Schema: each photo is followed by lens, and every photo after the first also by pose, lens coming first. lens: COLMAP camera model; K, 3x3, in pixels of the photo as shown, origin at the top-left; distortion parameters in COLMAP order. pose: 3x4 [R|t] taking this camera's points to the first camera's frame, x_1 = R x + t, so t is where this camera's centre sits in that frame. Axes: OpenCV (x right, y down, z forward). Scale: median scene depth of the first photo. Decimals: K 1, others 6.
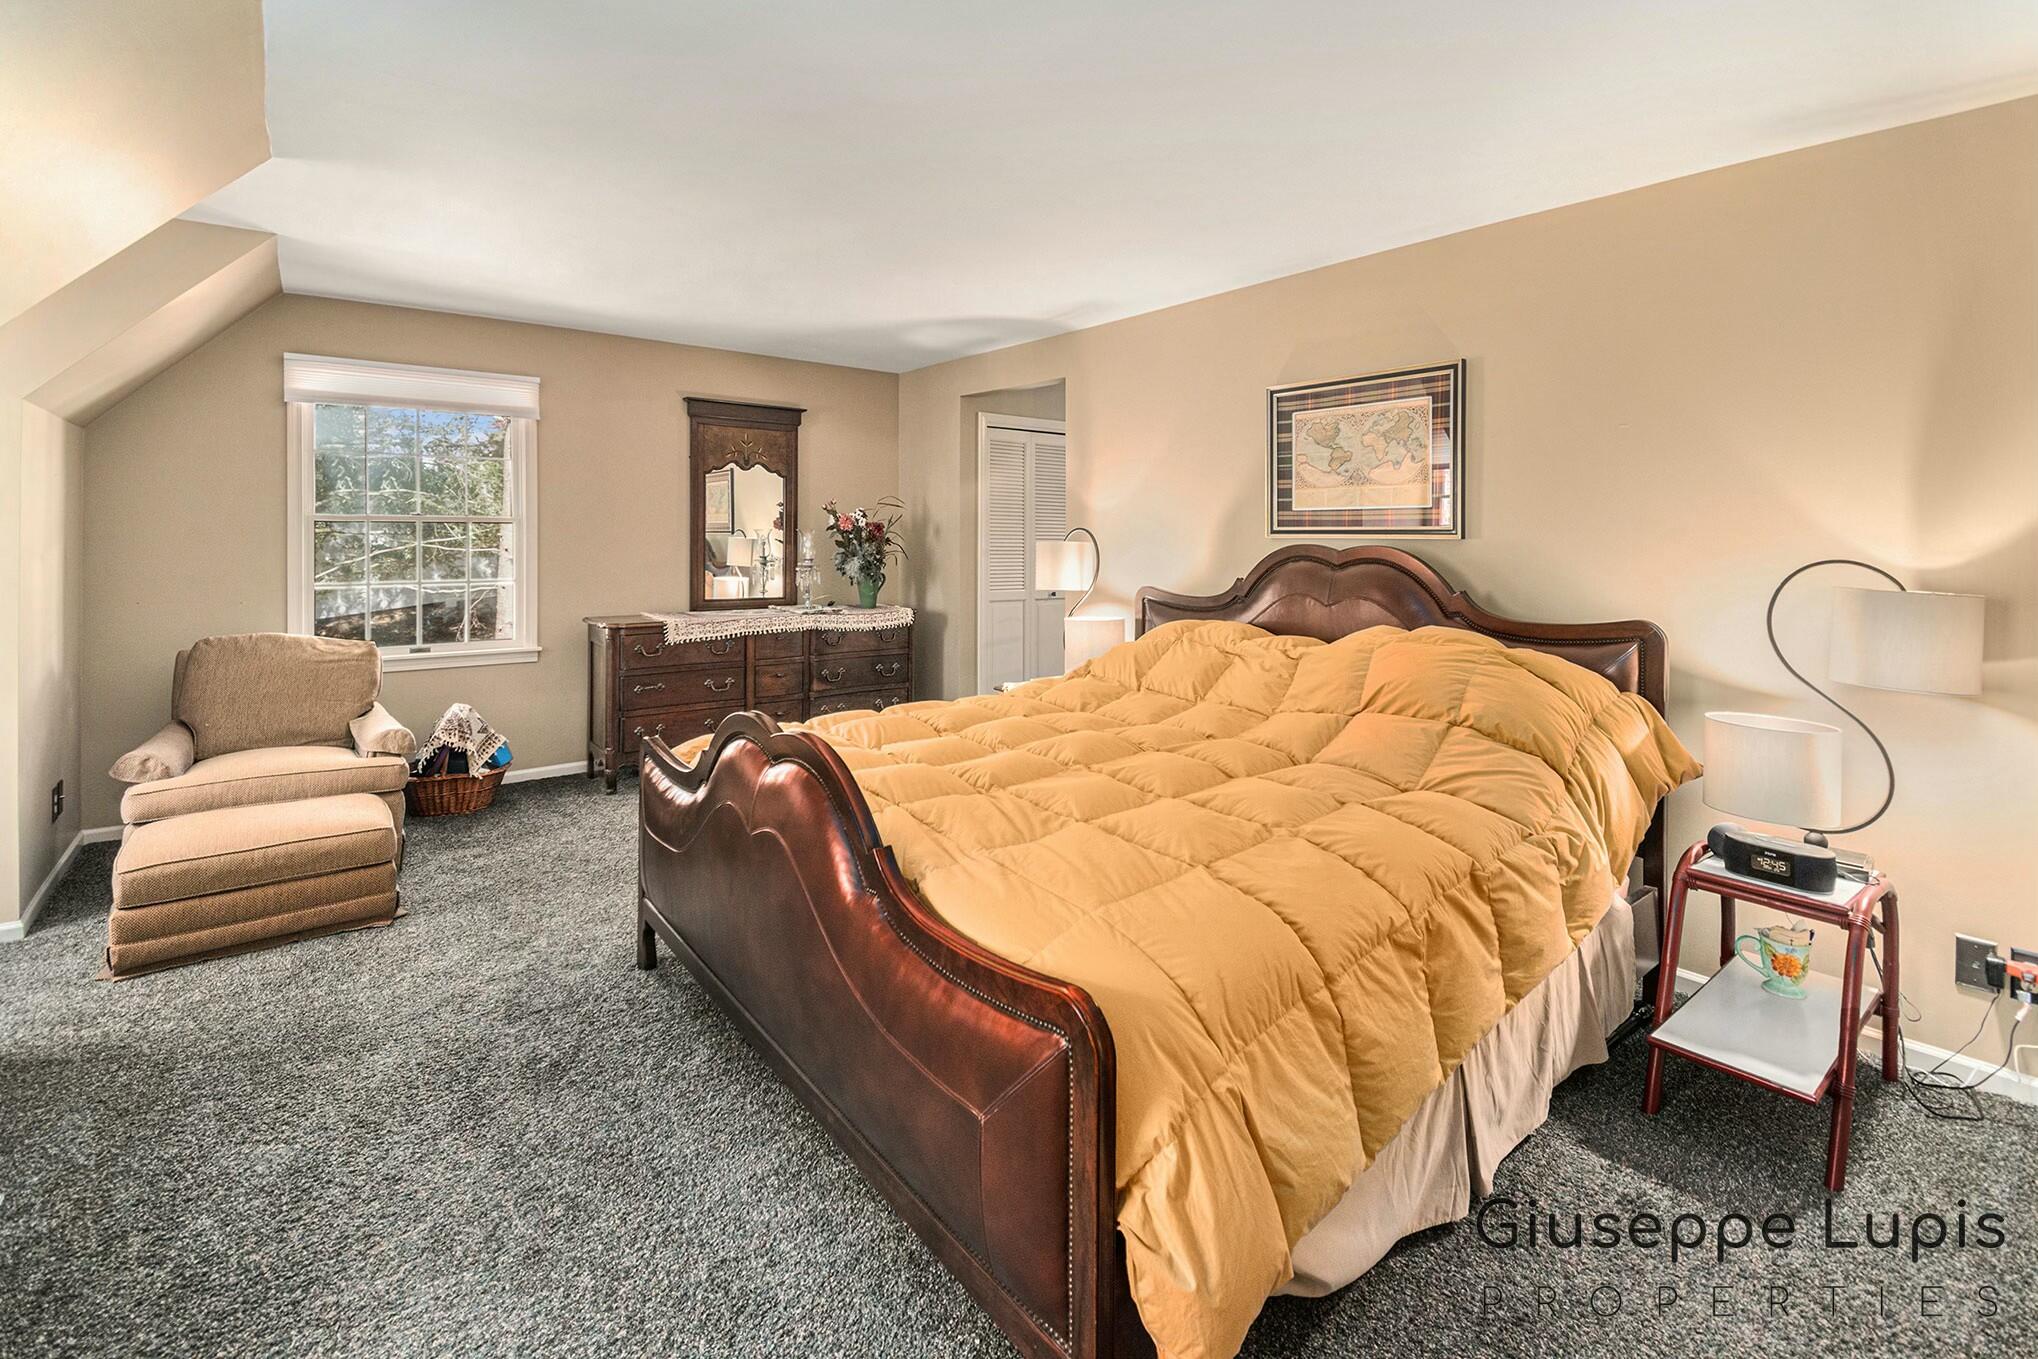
lens RADIAL K [[889.1, 0, 1019.0], [0, 889.1, 679.5], [0, 0, 1]] dist [0.000014, -0.016672]
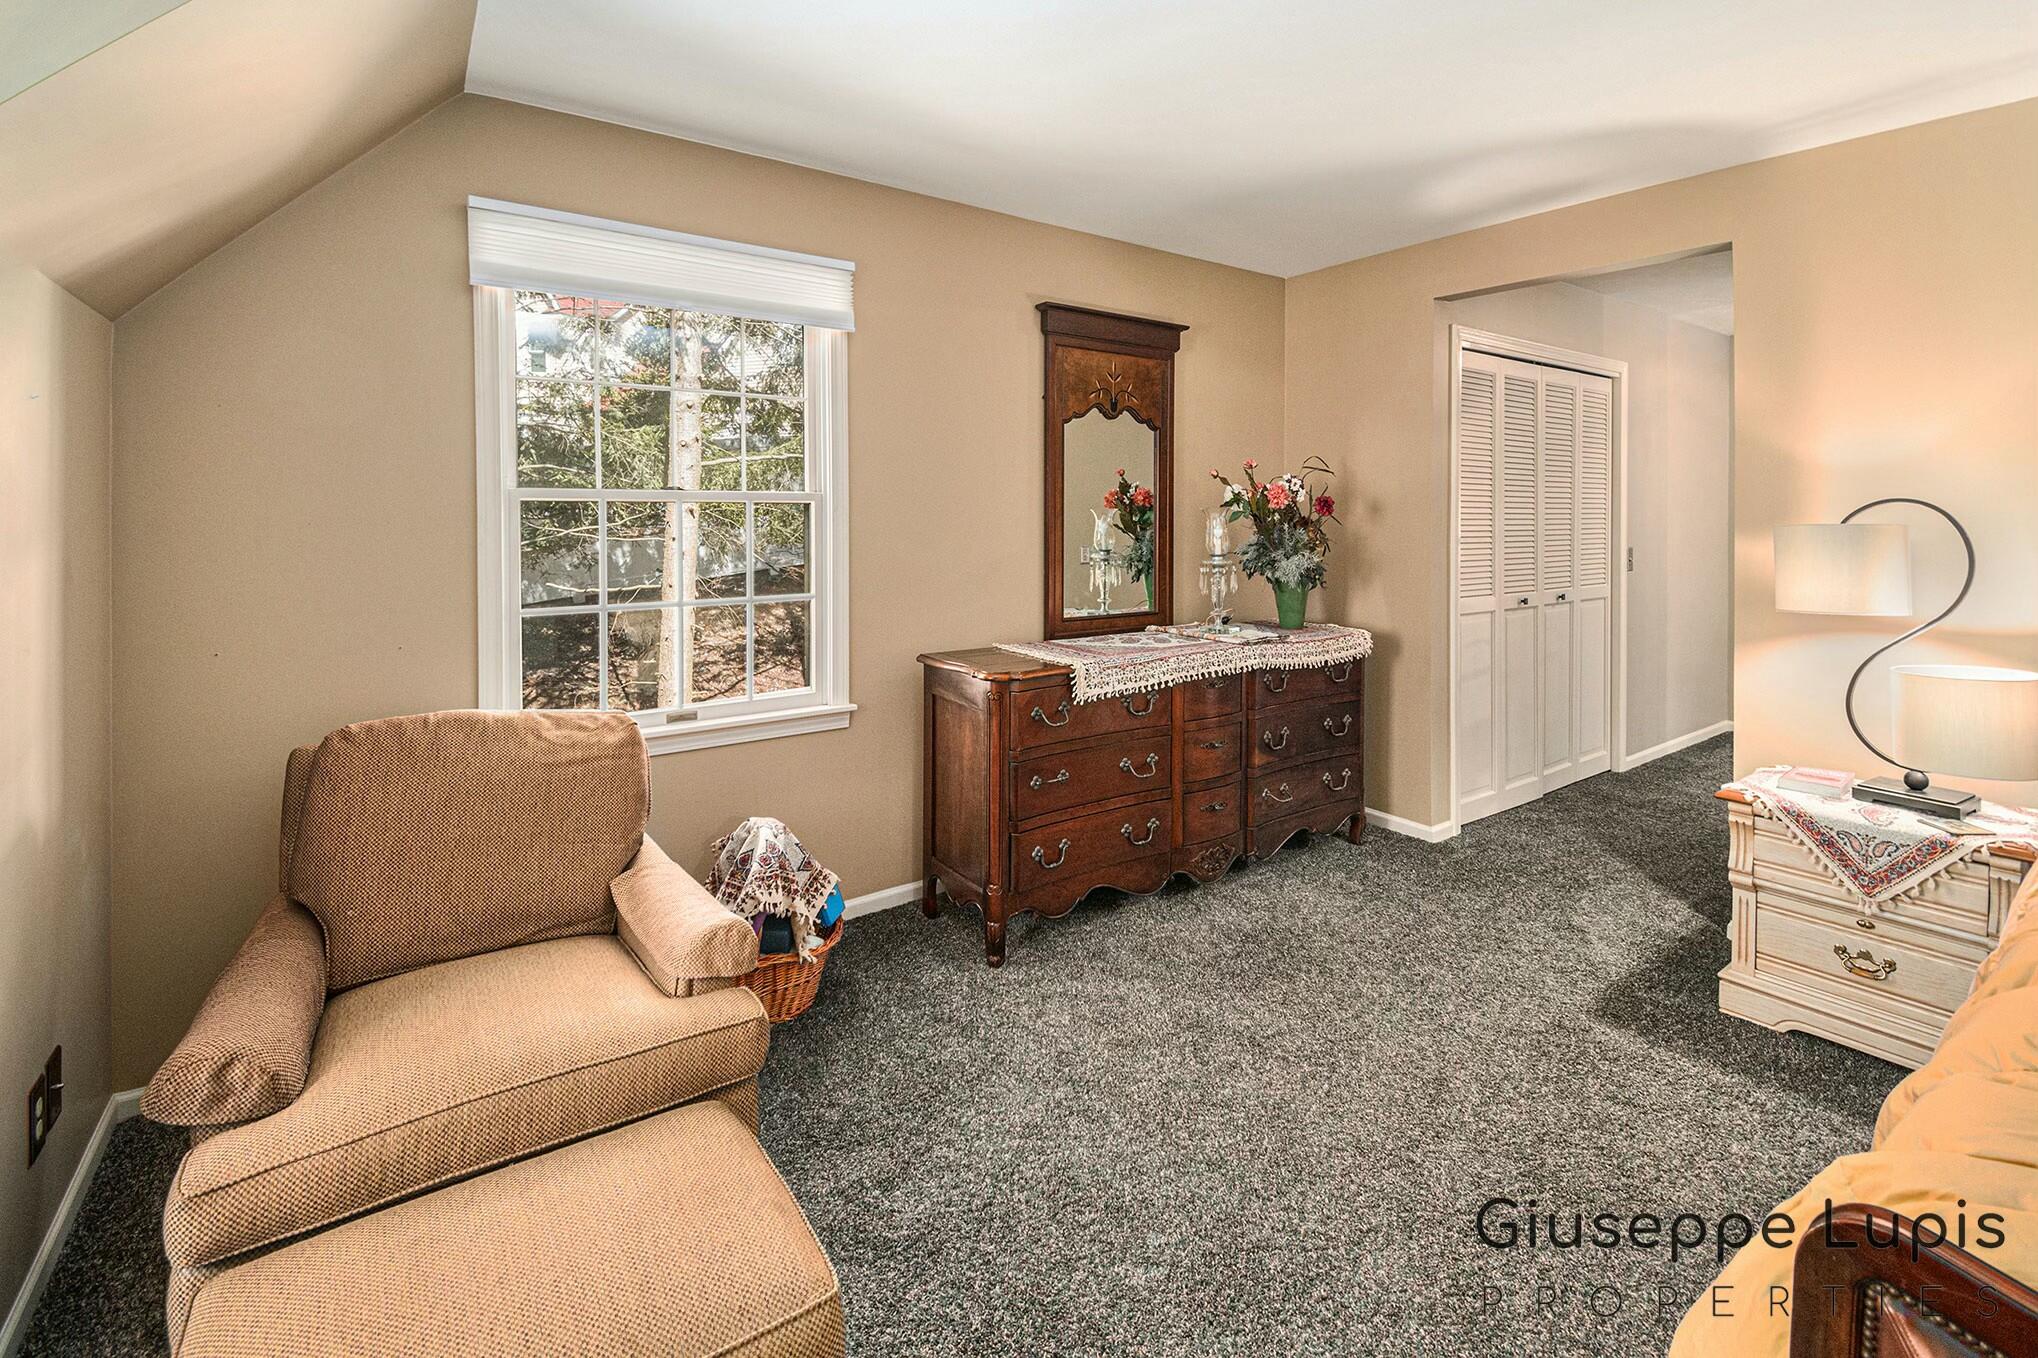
lens RADIAL K [[899.2, 0, 1017.6], [0, 899.2, 668.6], [0, 0, 1]] dist [0.011611, -0.015923]
pose [[0.997021, 0.001835, -0.077109, -0.449538], [-0.001257, 0.999971, 0.007546, -0.078503], [0.077121, -0.007426, 0.996994, 0.461405]]
